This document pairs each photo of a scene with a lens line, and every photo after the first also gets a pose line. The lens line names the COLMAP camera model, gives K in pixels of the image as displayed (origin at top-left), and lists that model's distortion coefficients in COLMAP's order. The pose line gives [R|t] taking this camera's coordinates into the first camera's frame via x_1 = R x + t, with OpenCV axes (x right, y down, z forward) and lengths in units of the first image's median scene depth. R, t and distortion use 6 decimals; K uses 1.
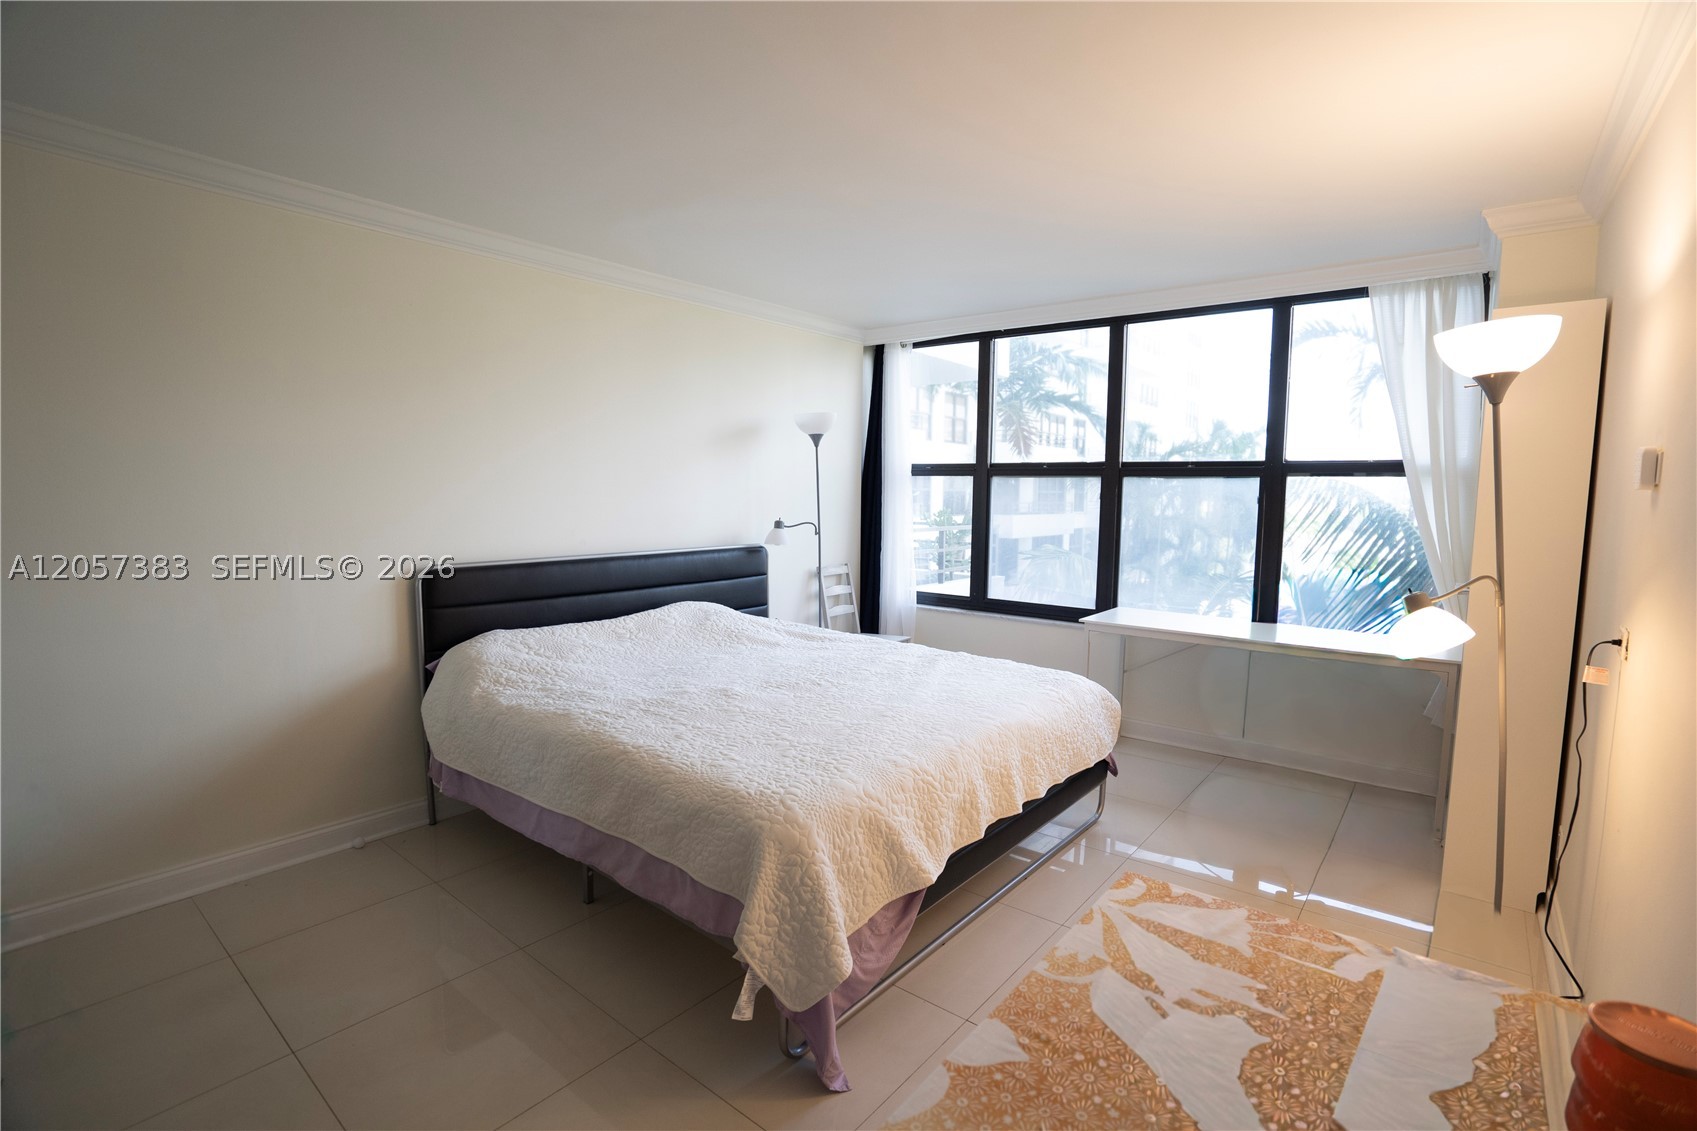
lens RADIAL K [[785.1, 0, 840.2], [0, 785.1, 563.8], [0, 0, 1]] dist [-0.064296, 0.027531]
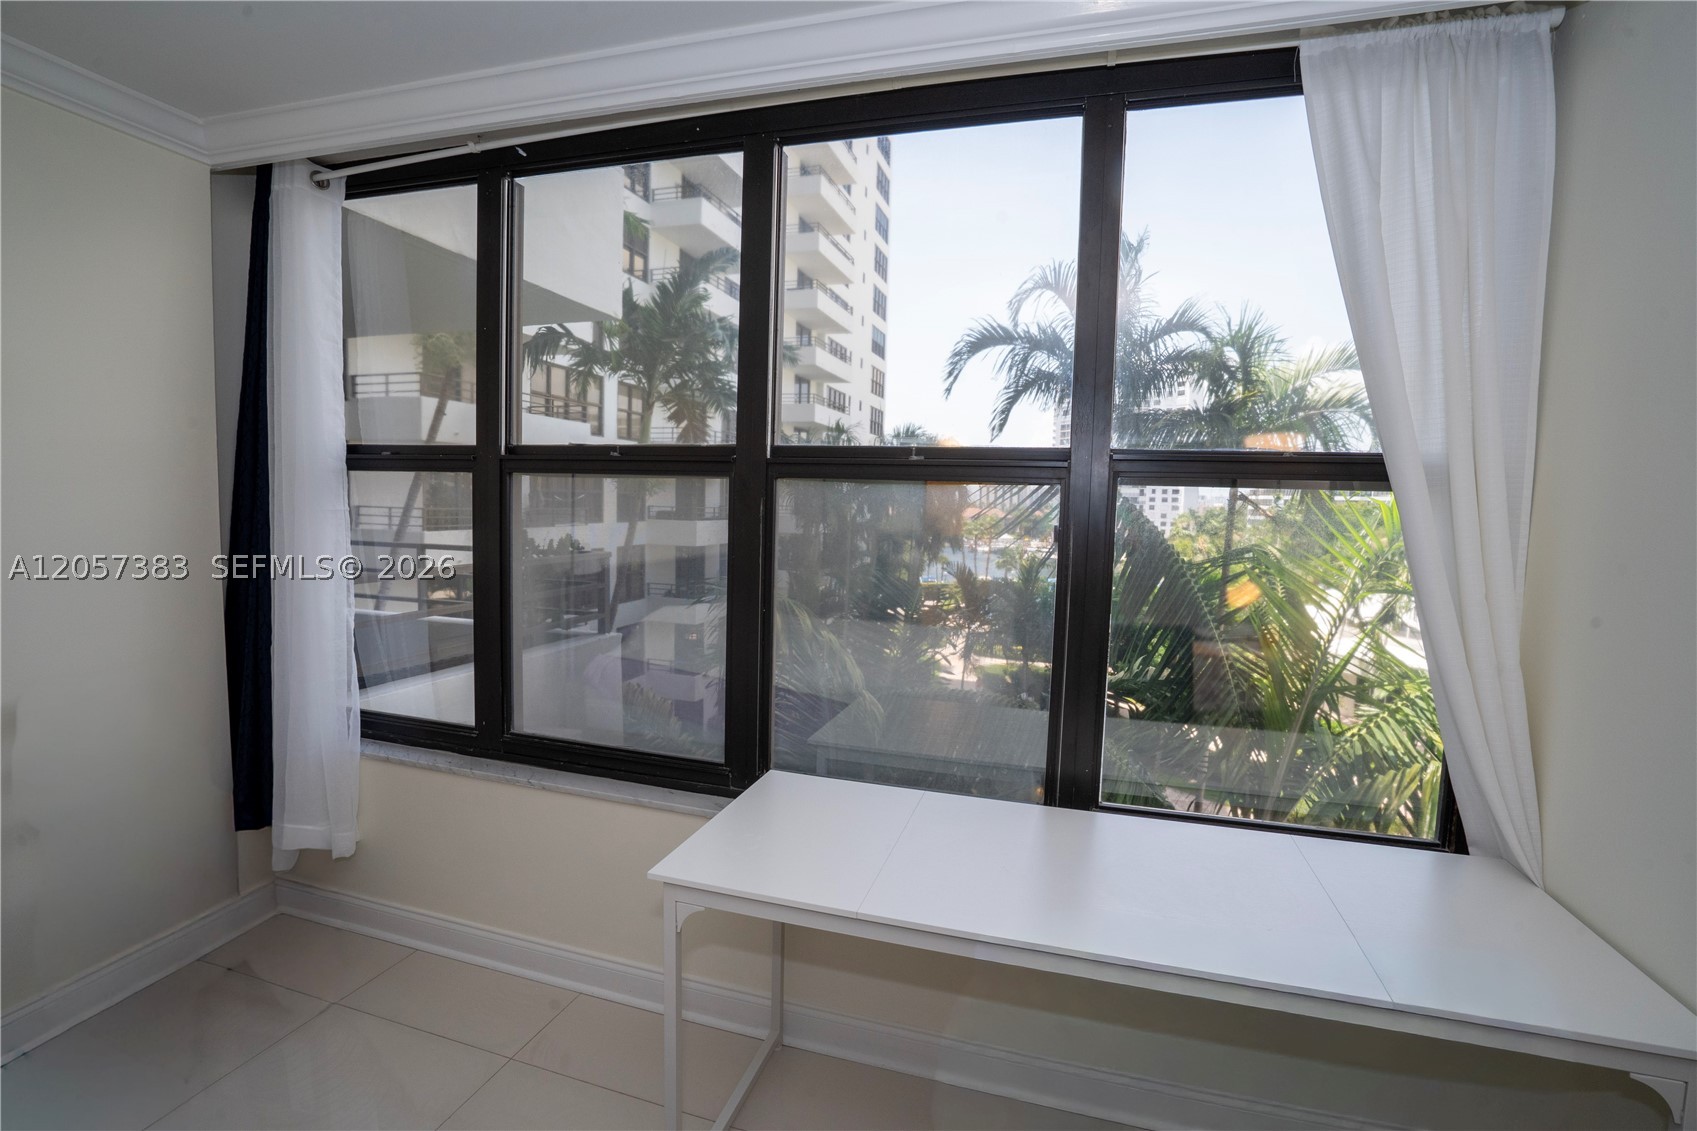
lens RADIAL K [[785.1, 0, 840.2], [0, 785.1, 563.8], [0, 0, 1]] dist [-0.064296, 0.027531]
pose [[0.929219, -0.020509, 0.368960, 0.200420], [0.021489, 0.999768, 0.001454, -0.052294], [-0.368904, 0.006577, 0.929444, 0.481703]]
